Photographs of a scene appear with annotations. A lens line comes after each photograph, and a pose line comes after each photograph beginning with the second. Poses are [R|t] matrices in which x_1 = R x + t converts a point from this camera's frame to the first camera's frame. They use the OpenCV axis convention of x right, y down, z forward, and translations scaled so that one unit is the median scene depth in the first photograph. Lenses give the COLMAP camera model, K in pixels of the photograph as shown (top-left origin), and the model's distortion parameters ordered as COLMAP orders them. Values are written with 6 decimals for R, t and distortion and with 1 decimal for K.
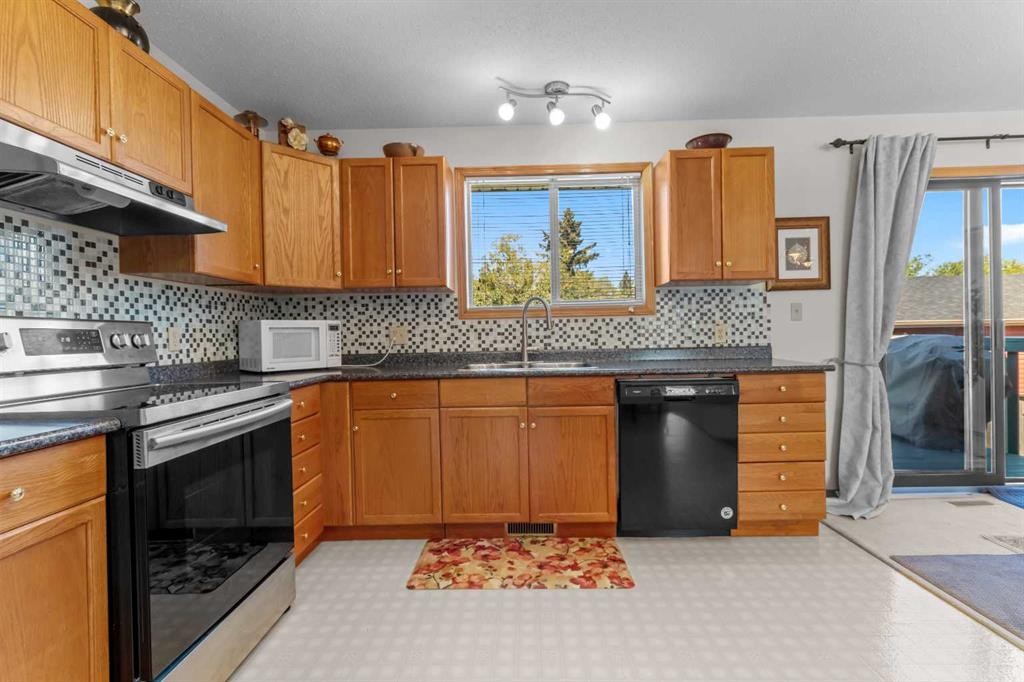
lens RADIAL K [[472.7, 0, 515.0], [0, 472.7, 342.4], [0, 0, 1]] dist [0.005480, 0.000767]
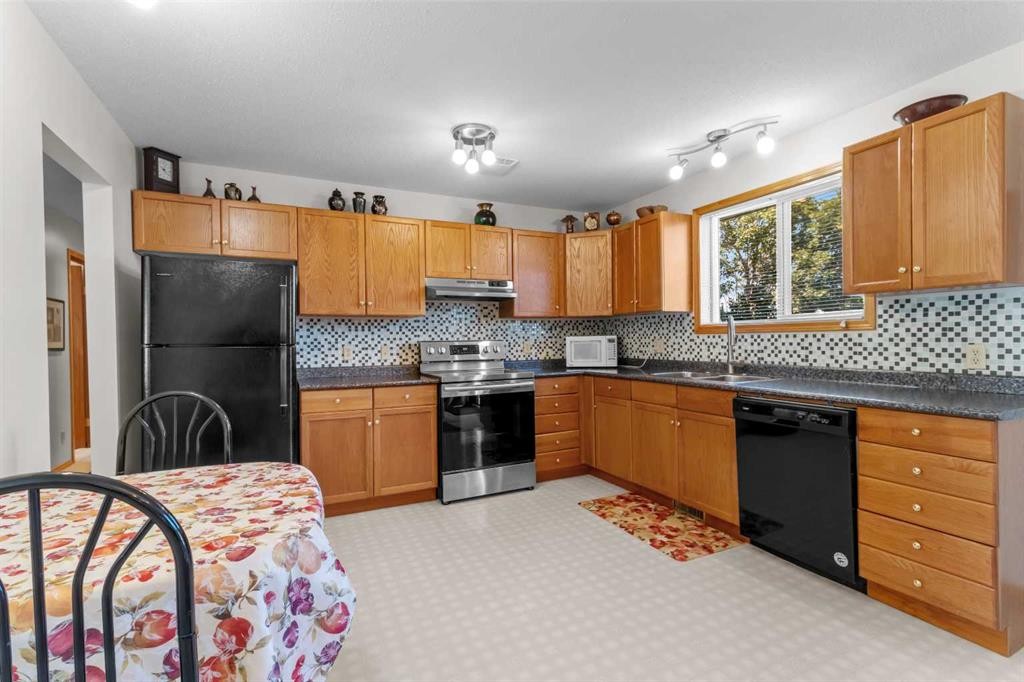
lens RADIAL K [[472.7, 0, 515.0], [0, 472.7, 342.4], [0, 0, 1]] dist [0.005480, 0.000767]
pose [[0.451442, 0.020329, -0.892069, 0.764275], [-0.006576, 0.999789, 0.019456, -0.048793], [0.892276, -0.002917, 0.451481, 0.041528]]
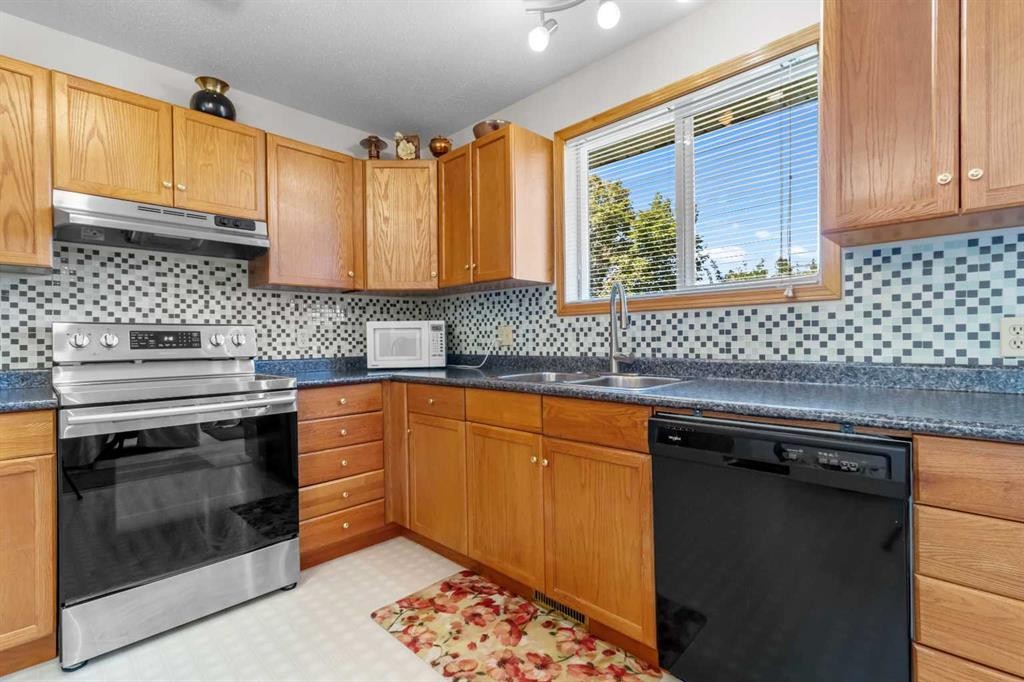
lens RADIAL K [[472.7, 0, 515.0], [0, 472.7, 342.4], [0, 0, 1]] dist [0.005480, 0.000767]
pose [[0.725356, 0.015218, -0.688206, 0.399291], [-0.012282, 0.999883, 0.009164, -0.010580], [0.688264, 0.001805, 0.725458, 0.356945]]
